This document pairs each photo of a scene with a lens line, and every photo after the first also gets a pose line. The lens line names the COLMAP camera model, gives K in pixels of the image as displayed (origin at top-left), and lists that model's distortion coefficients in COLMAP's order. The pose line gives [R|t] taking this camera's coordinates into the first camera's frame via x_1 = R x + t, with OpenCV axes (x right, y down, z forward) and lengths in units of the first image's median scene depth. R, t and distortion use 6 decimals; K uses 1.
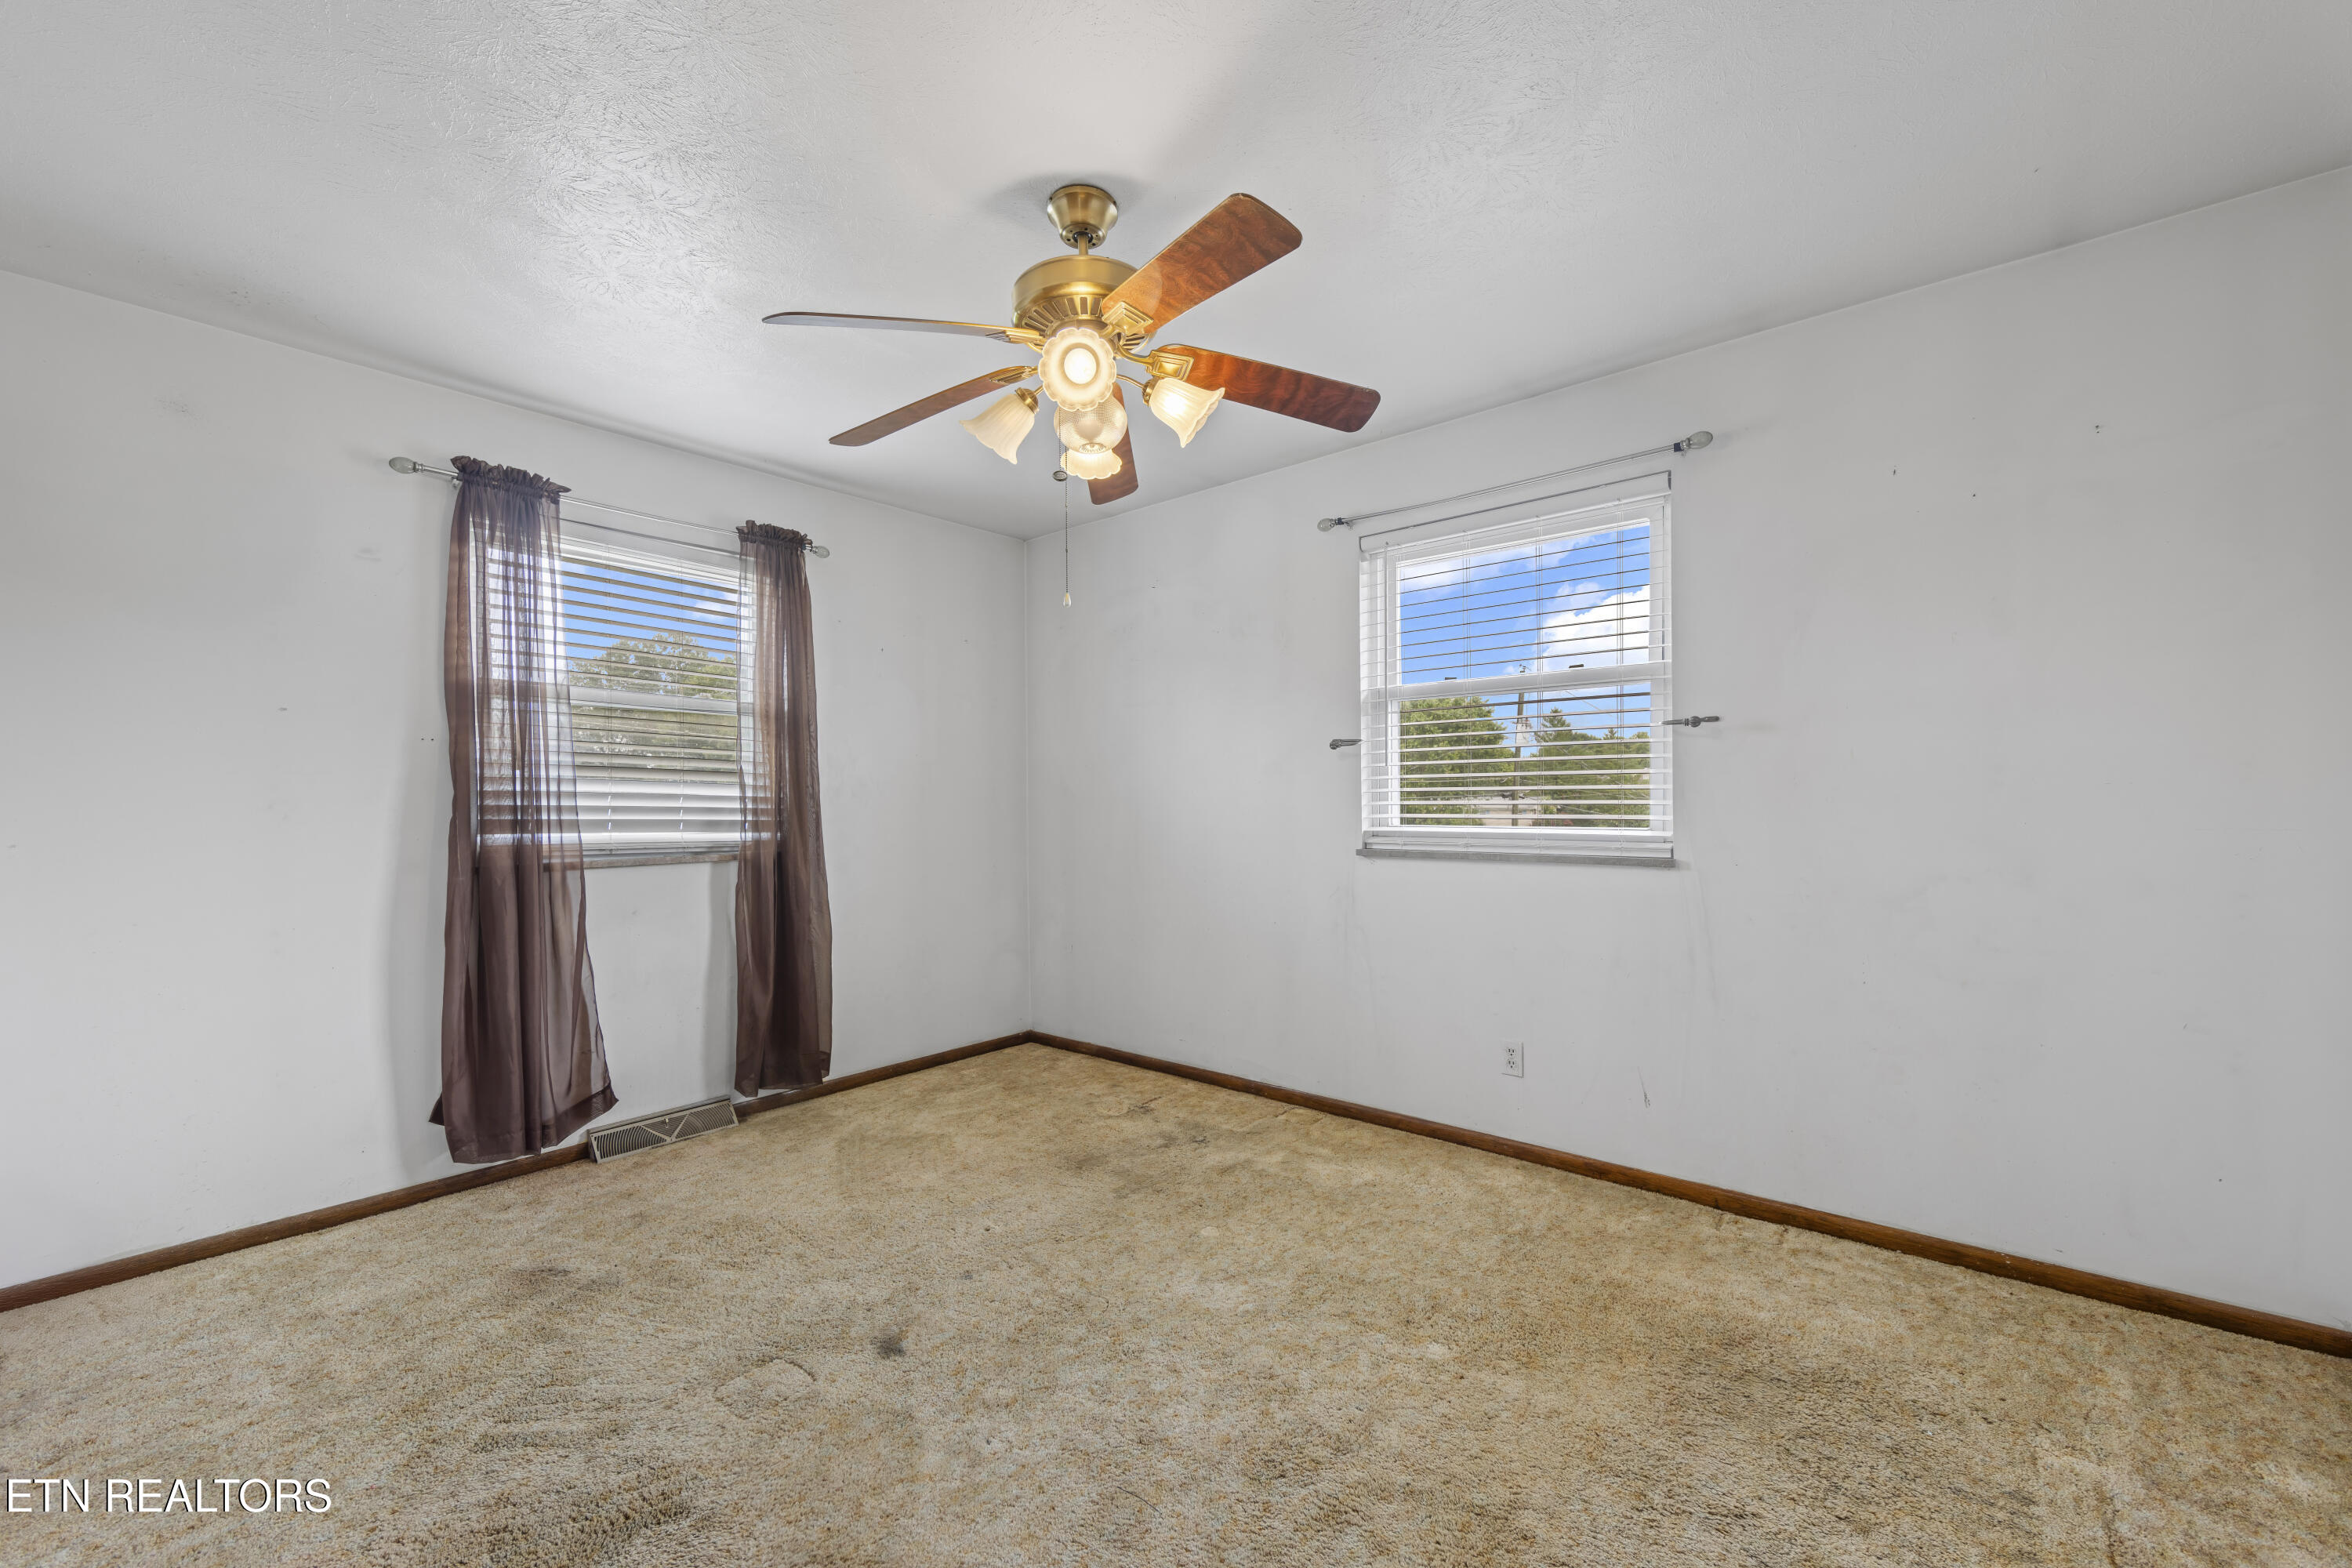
lens RADIAL K [[926.5, 0, 1188.3], [0, 926.5, 814.8], [0, 0, 1]] dist [-0.004484, 0.000205]
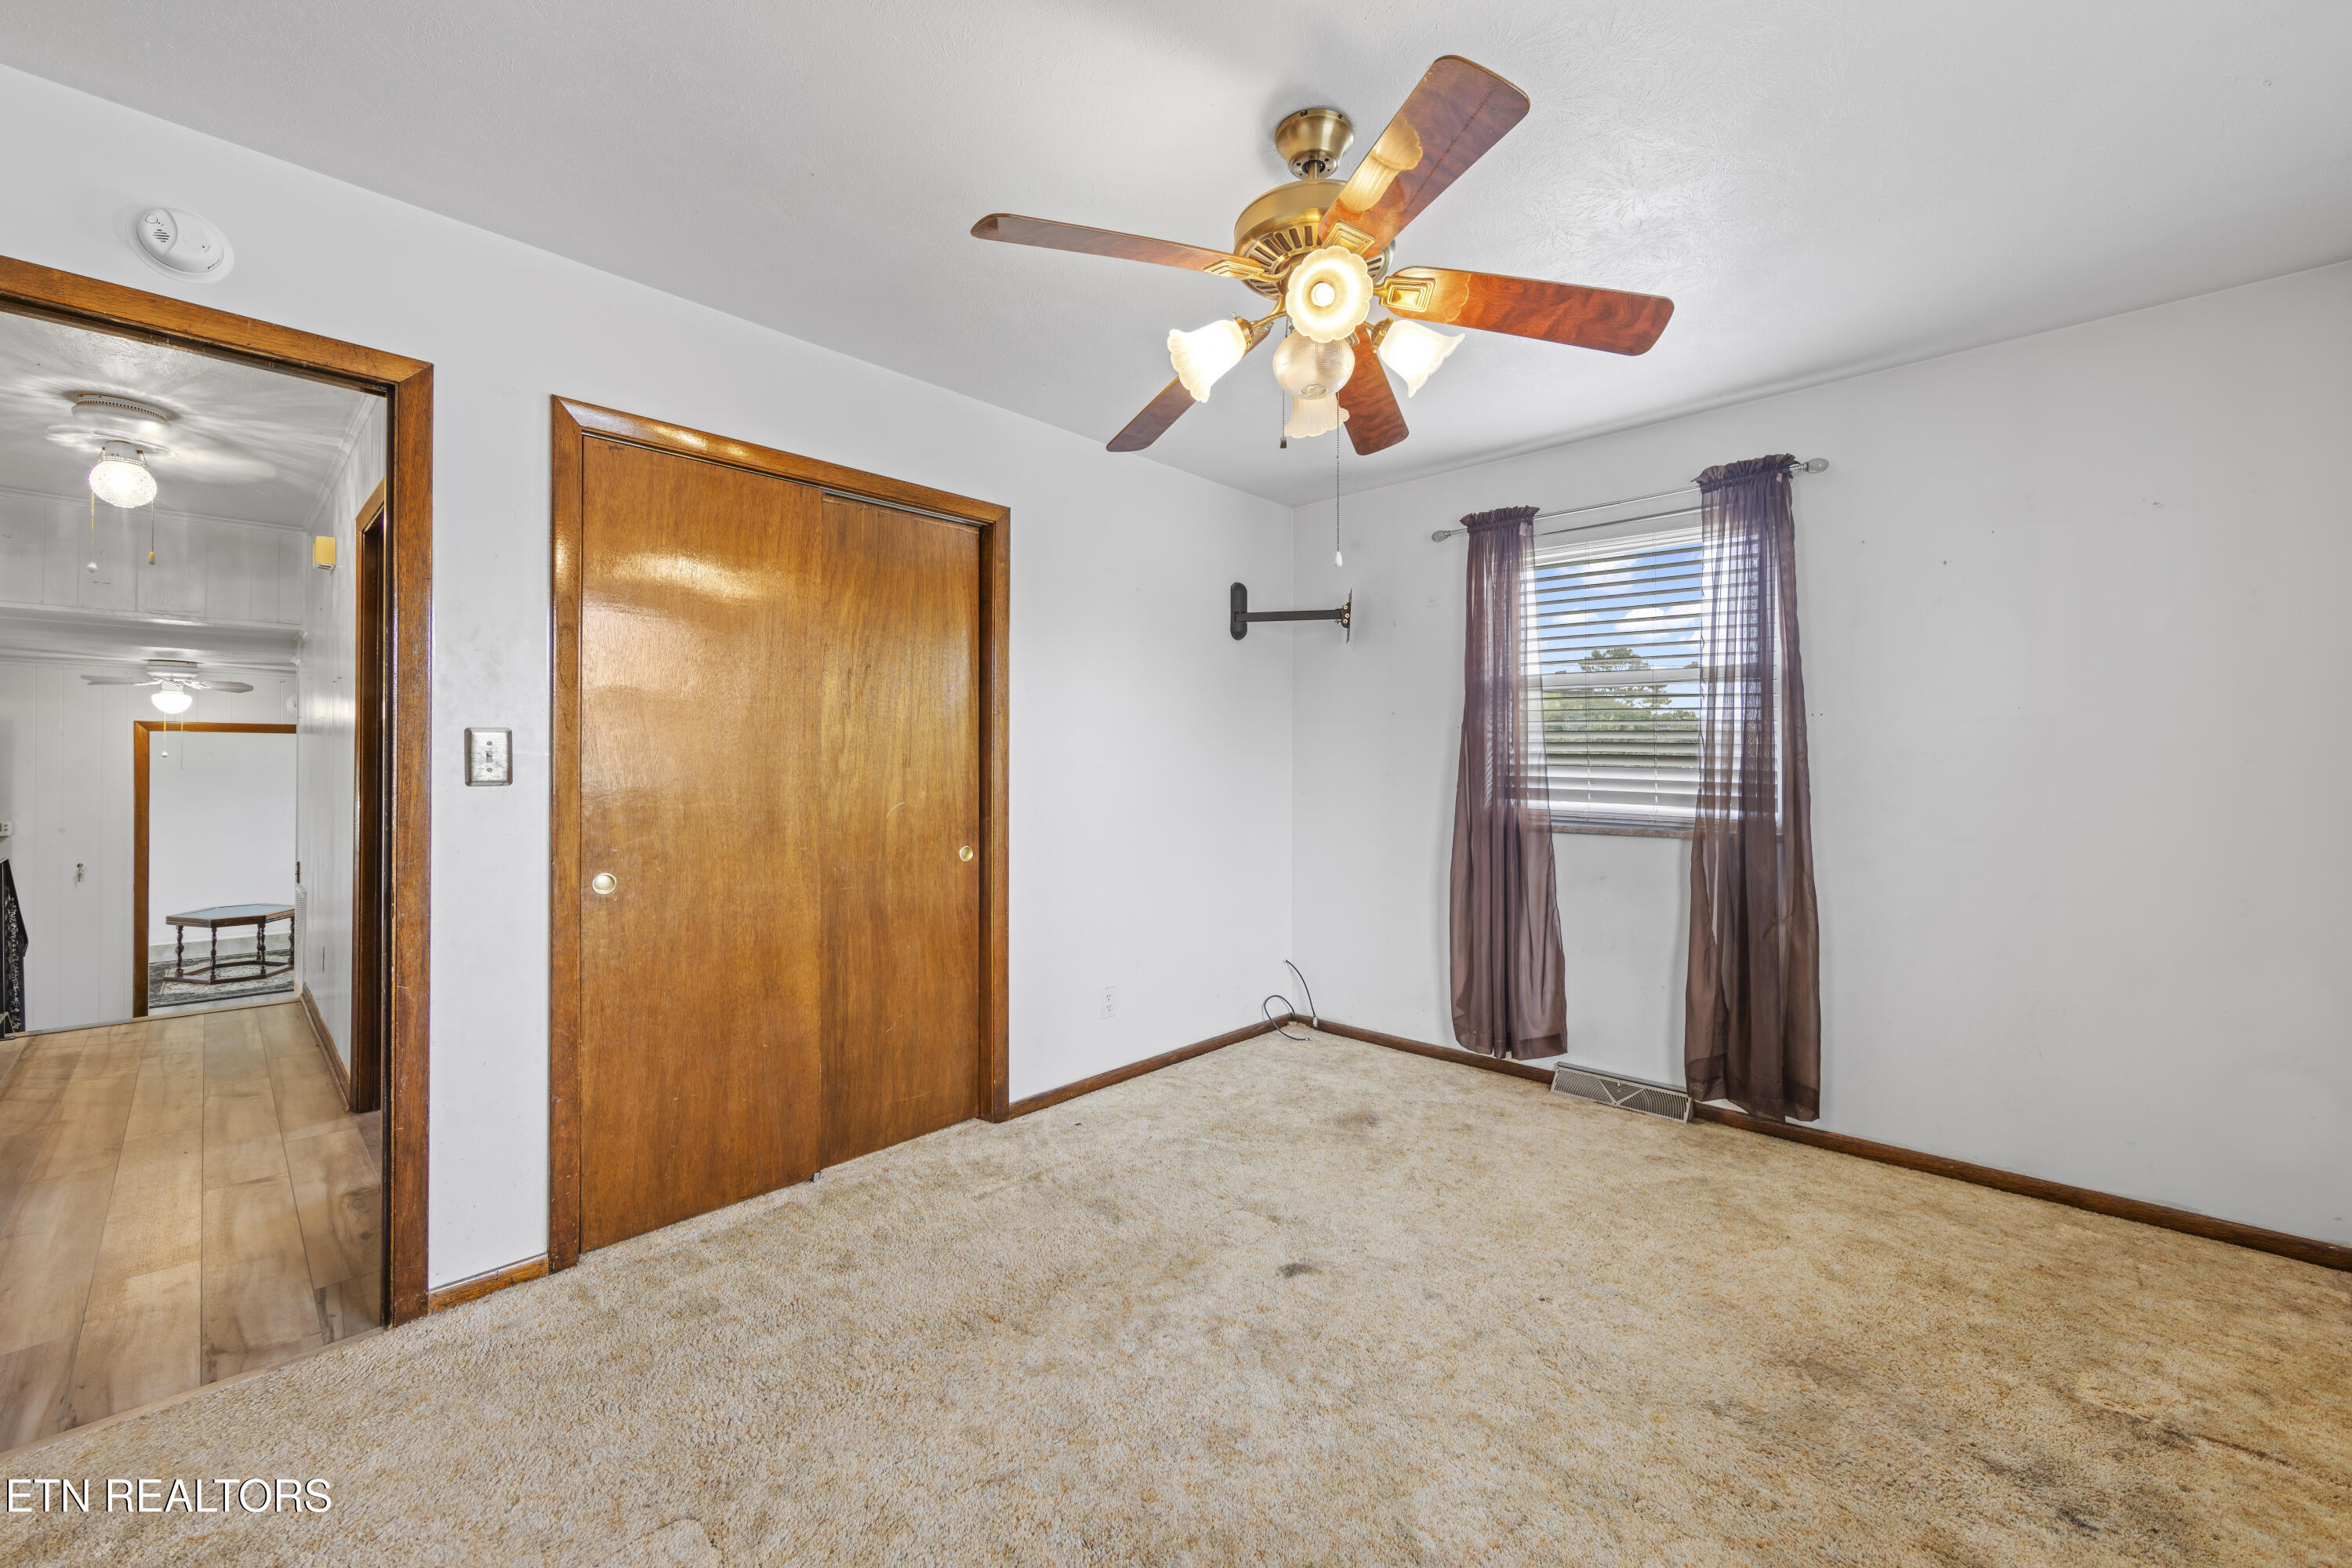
lens RADIAL K [[926.5, 0, 1172.7], [0, 926.5, 763.0], [0, 0, 1]] dist [-0.004484, 0.000205]
pose [[-0.059860, 0.002362, -0.998204, 0.525482], [-0.016507, 0.999858, 0.003356, -0.023647], [0.998070, 0.016678, -0.059812, 0.597304]]
